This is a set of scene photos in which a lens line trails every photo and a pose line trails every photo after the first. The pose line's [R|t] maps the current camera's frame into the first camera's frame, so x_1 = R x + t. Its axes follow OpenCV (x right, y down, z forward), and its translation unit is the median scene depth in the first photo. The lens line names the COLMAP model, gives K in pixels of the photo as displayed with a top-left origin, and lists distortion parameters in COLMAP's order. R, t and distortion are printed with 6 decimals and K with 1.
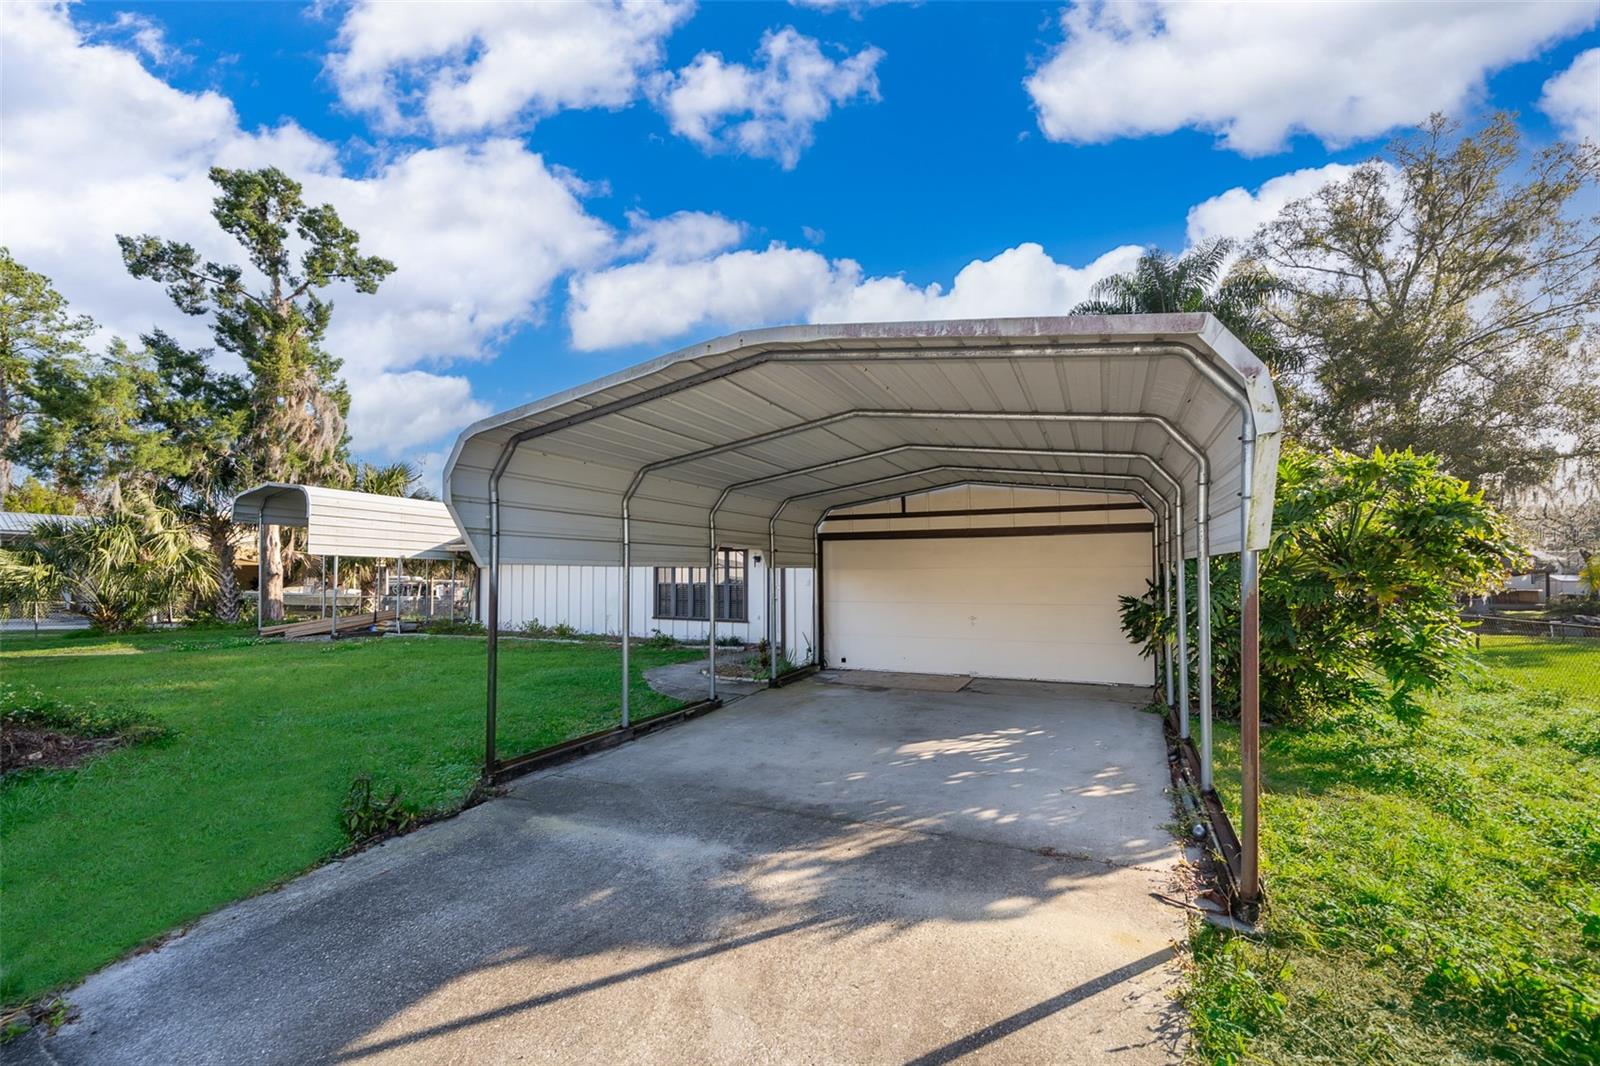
lens RADIAL K [[642.3, 0, 804.2], [0, 642.3, 568.3], [0, 0, 1]] dist [-0.000613, -0.000025]
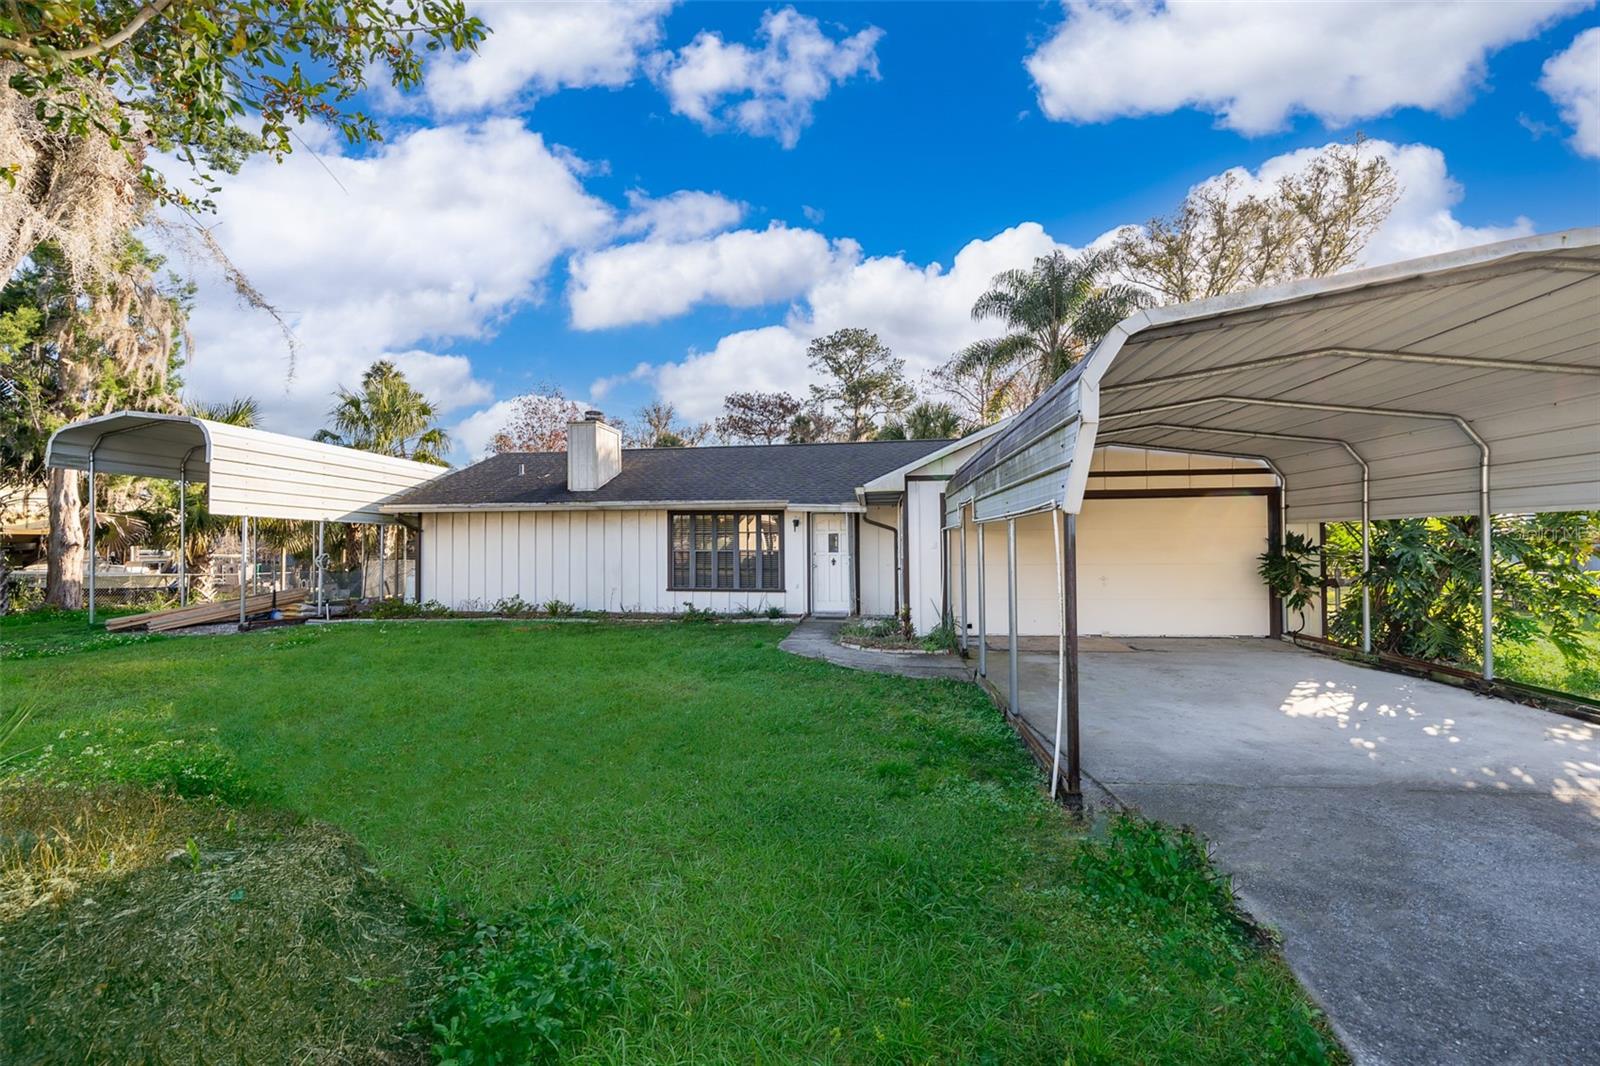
lens RADIAL K [[635.8, 0, 800.0], [0, 635.8, 533.0], [0, 0, 1]] dist [-0.001559, -0.000320]
pose [[0.957326, -0.001854, 0.289003, -0.314133], [0.004736, 0.999946, -0.009274, 0.008261], [-0.288970, 0.010247, 0.957283, 0.117915]]
